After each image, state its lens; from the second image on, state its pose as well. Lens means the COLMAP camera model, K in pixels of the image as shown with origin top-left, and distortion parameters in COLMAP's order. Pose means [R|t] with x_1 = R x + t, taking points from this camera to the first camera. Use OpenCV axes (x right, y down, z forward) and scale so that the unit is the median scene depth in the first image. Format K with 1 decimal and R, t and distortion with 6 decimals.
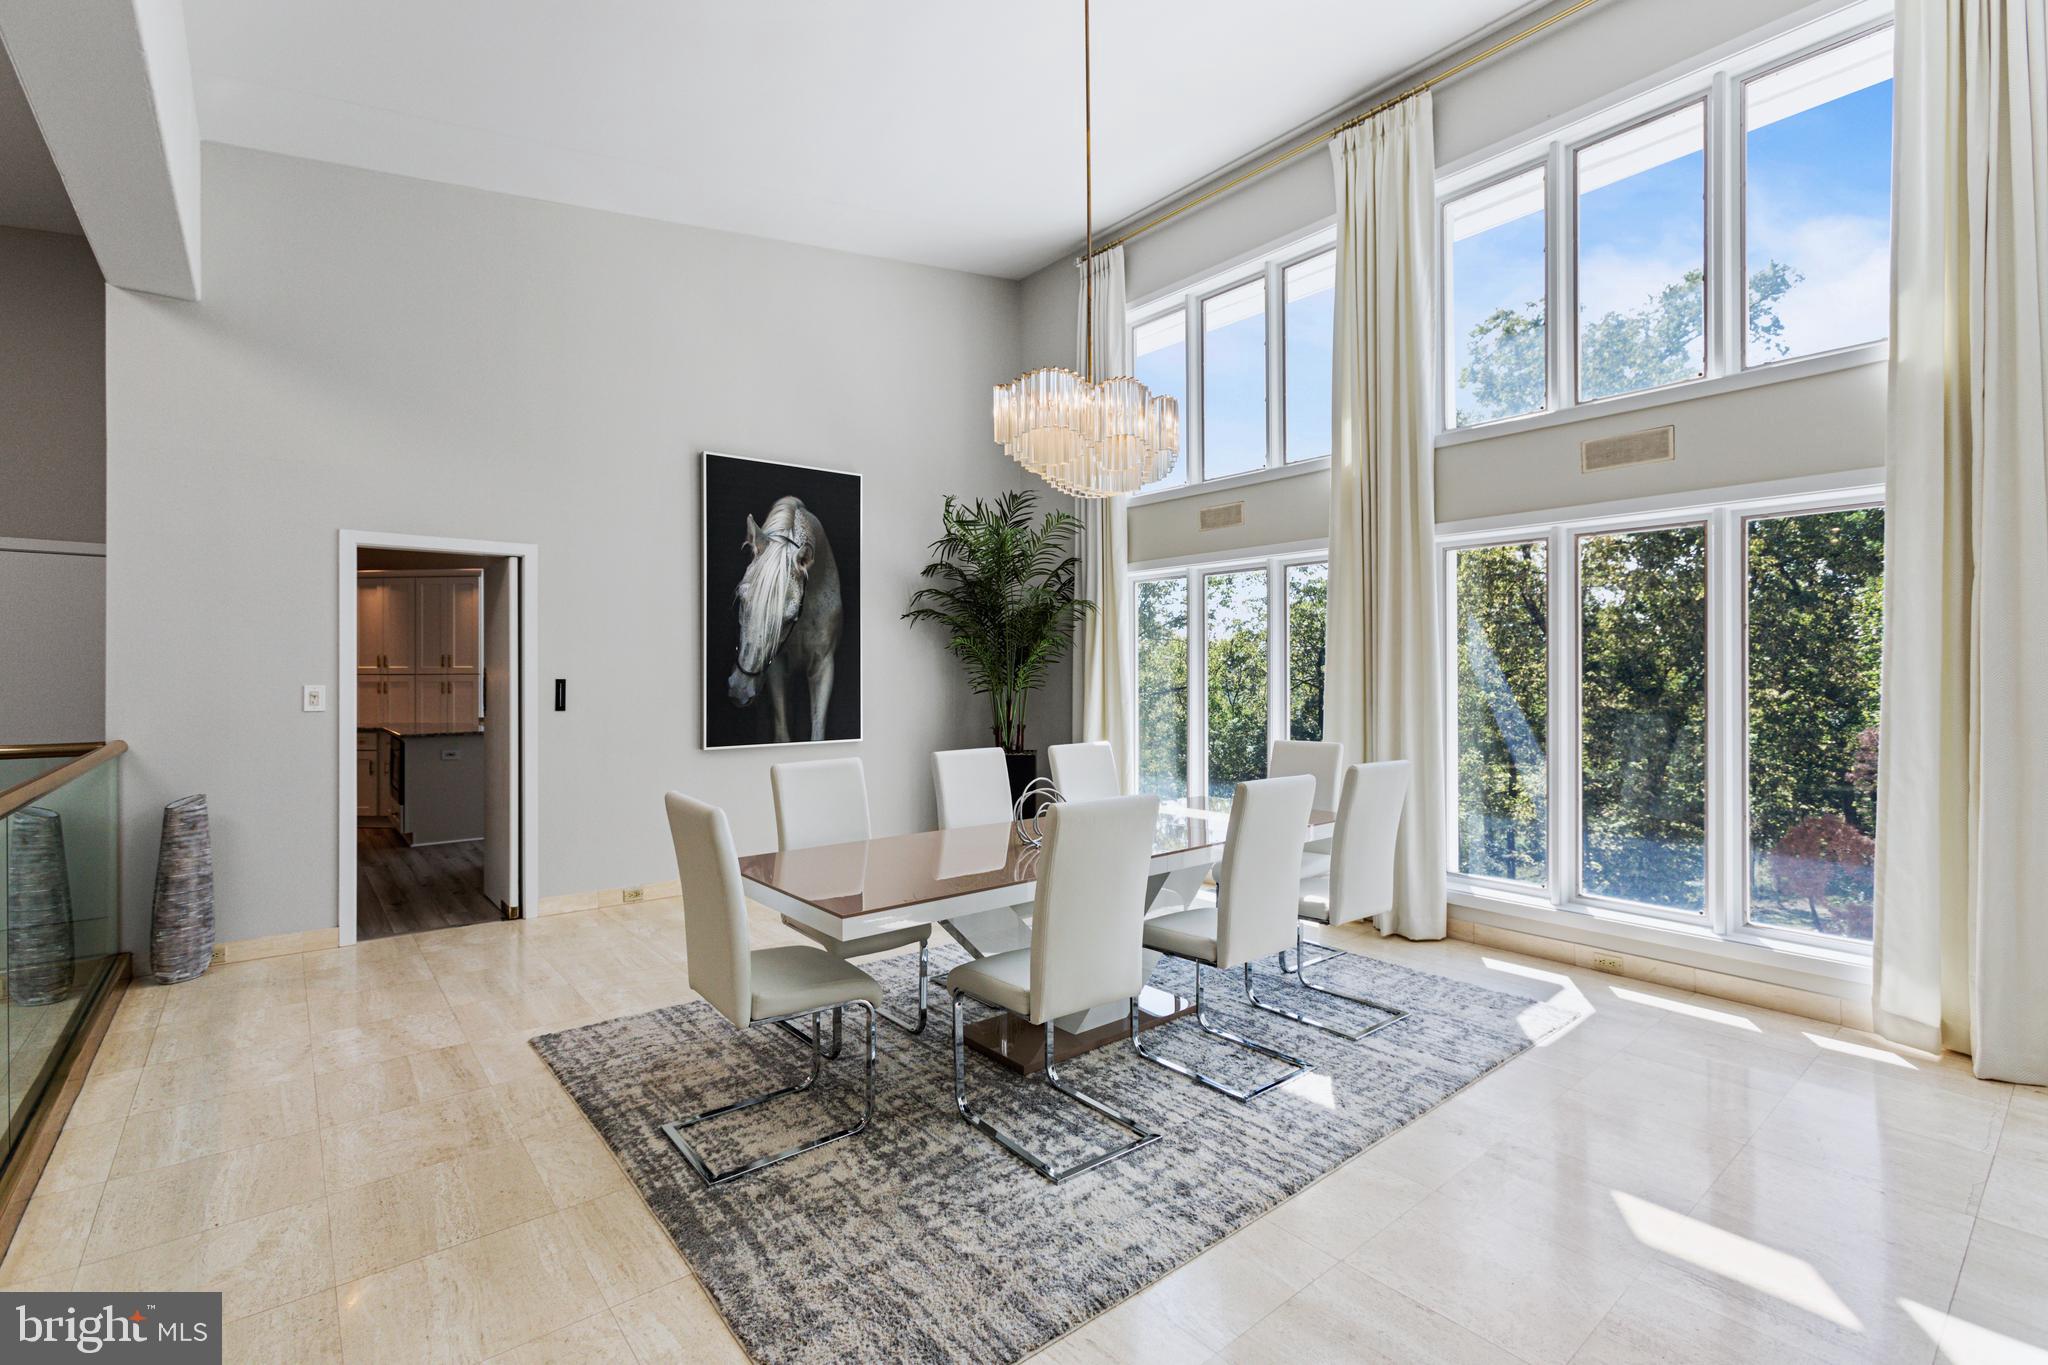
lens RADIAL K [[916.0, 0, 1012.7], [0, 916.0, 672.0], [0, 0, 1]] dist [0.002245, 0.003318]
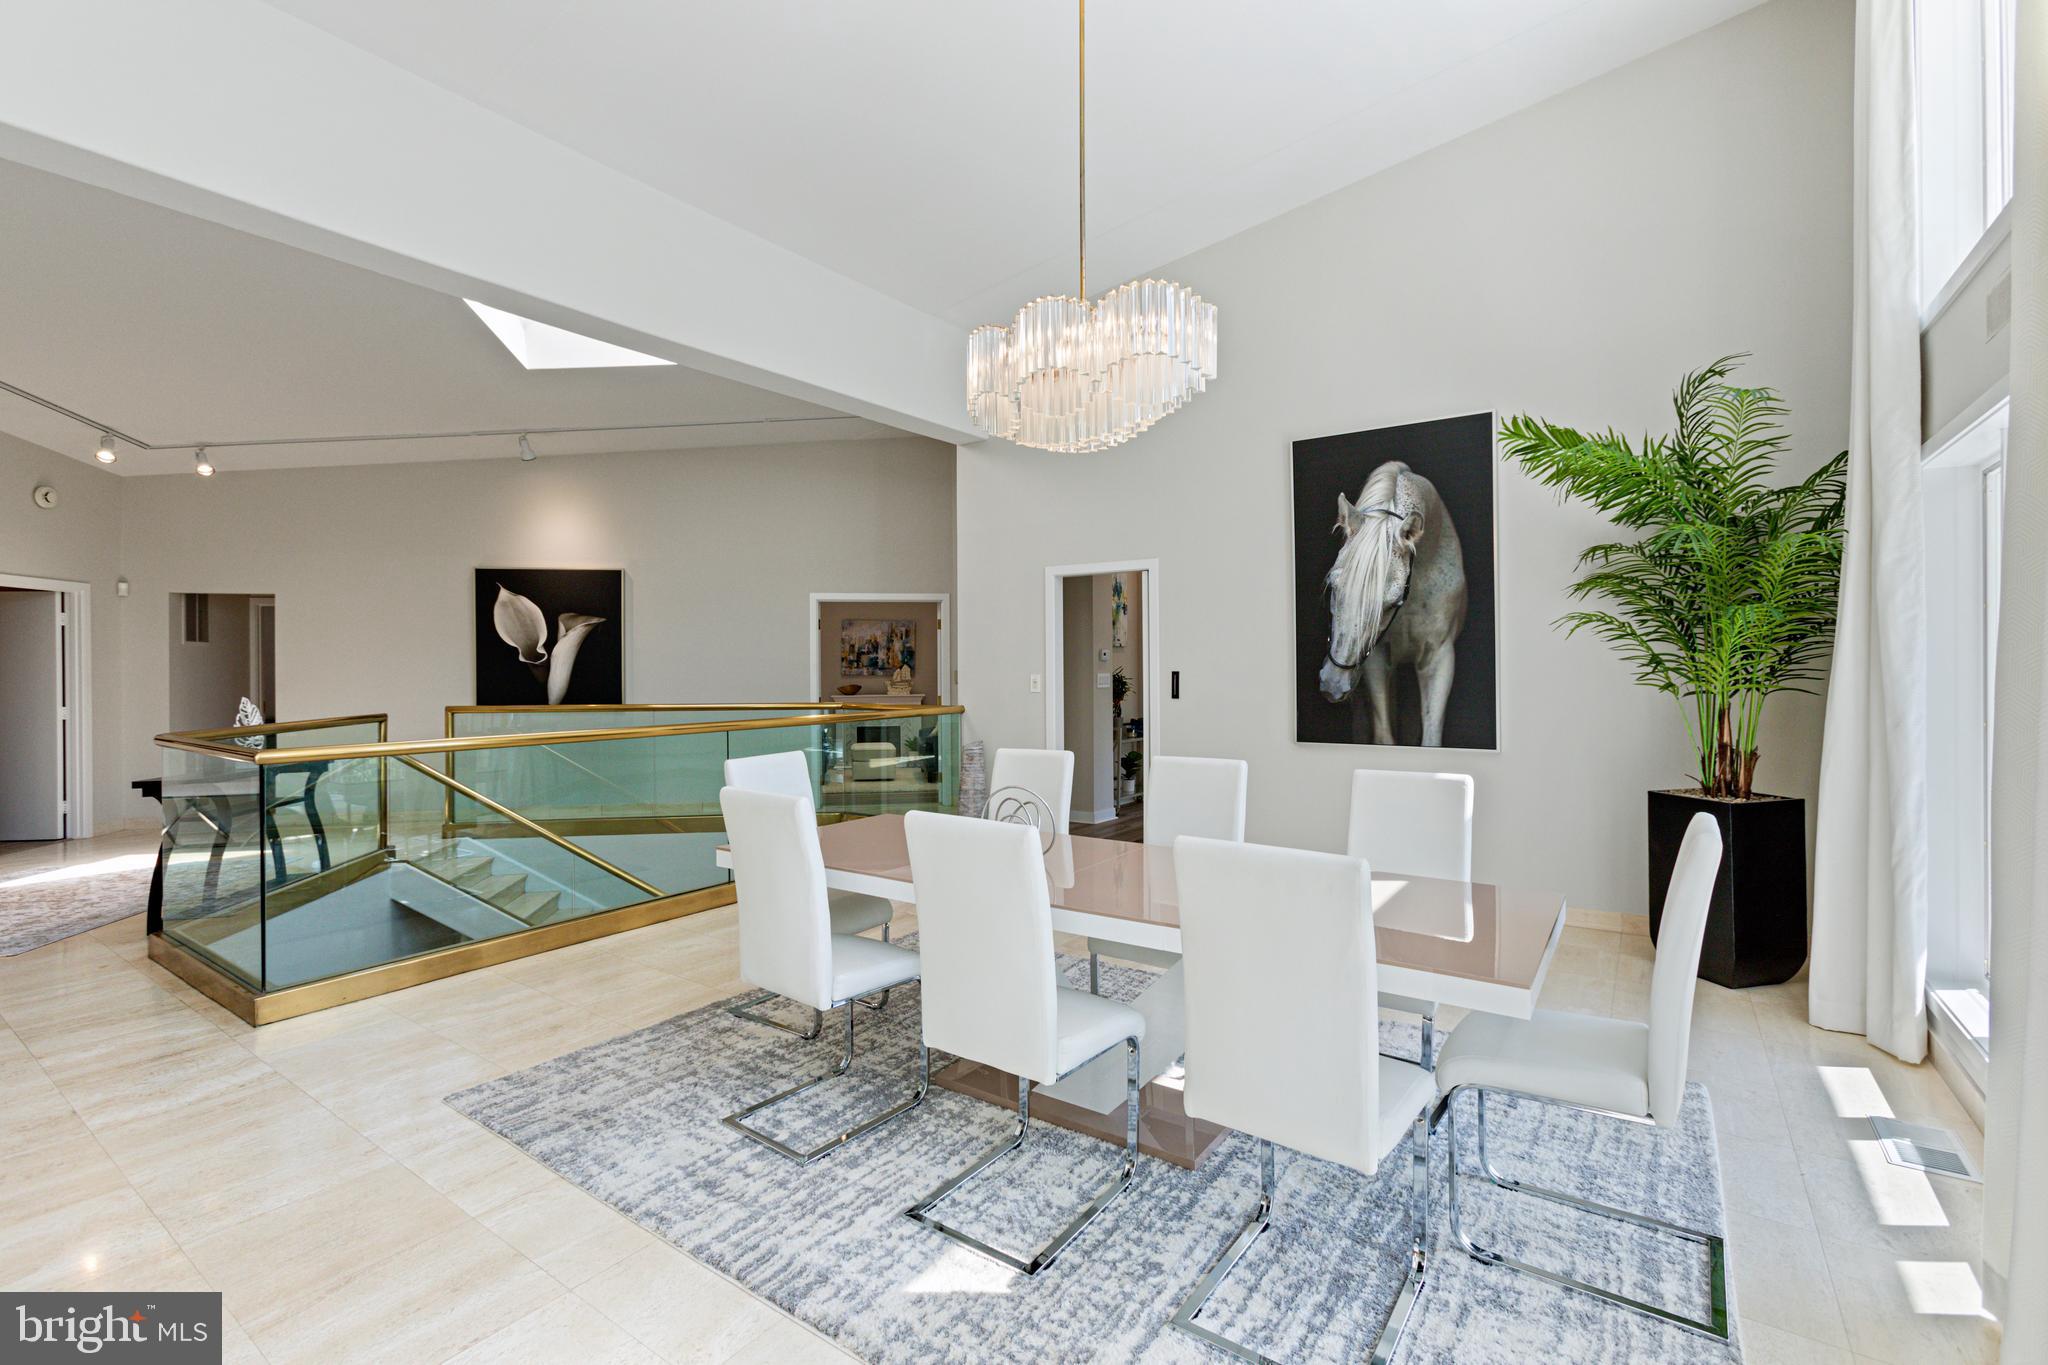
lens RADIAL K [[916.0, 0, 1018.1], [0, 916.0, 669.4], [0, 0, 1]] dist [0.002245, 0.003318]
pose [[0.269716, 0.006614, -0.962917, 0.516146], [0.002106, 0.999970, 0.007458, -0.002764], [0.962938, -0.004039, 0.269694, 0.441270]]
